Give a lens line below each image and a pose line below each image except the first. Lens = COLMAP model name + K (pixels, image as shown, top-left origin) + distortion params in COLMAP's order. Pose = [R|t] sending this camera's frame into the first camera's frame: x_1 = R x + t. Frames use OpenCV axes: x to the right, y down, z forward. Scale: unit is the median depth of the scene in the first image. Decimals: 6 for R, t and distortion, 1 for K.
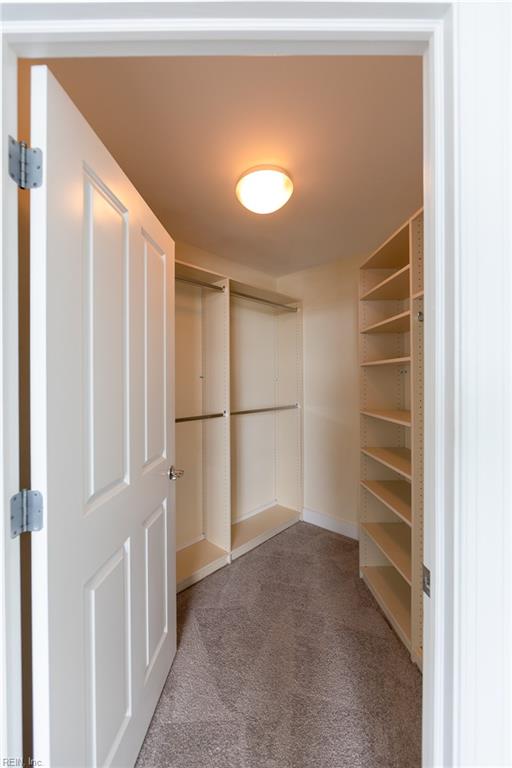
lens RADIAL K [[307.1, 0, 256.0], [0, 307.1, 384.0], [0, 0, 1]] dist [-0.001895, -0.000066]
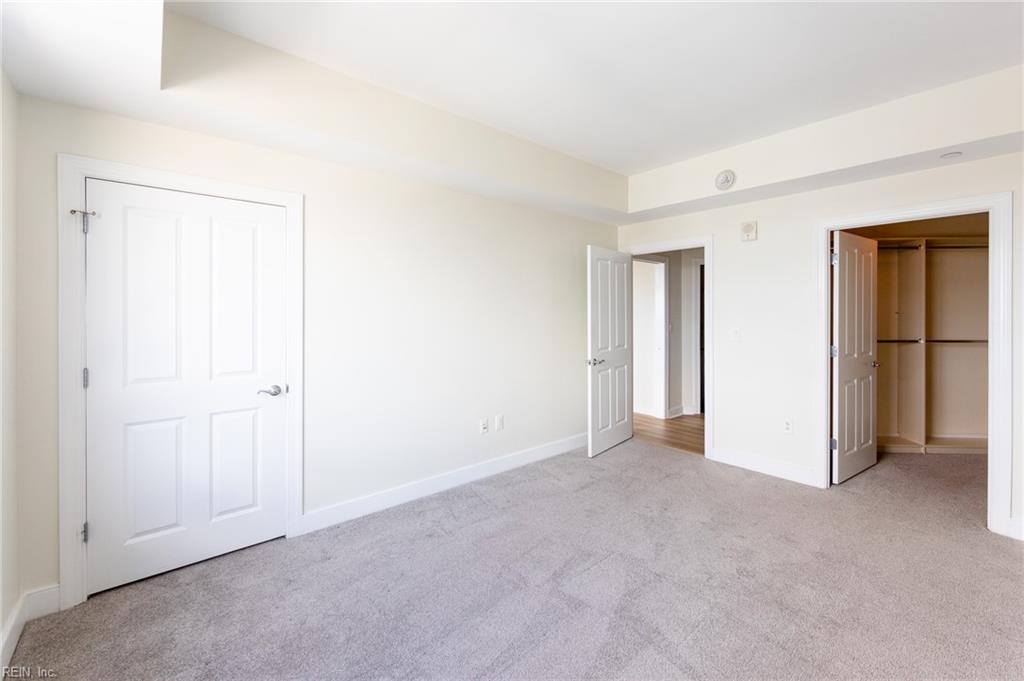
lens RADIAL K [[409.4, 0, 528.0], [0, 409.4, 310.8], [0, 0, 1]] dist [-0.001895, -0.000066]
pose [[0.605610, 0.004277, -0.795750, 0.279679], [-0.013963, 0.999889, -0.005253, -0.000104], [0.795639, 0.014293, 0.605602, -1.433872]]
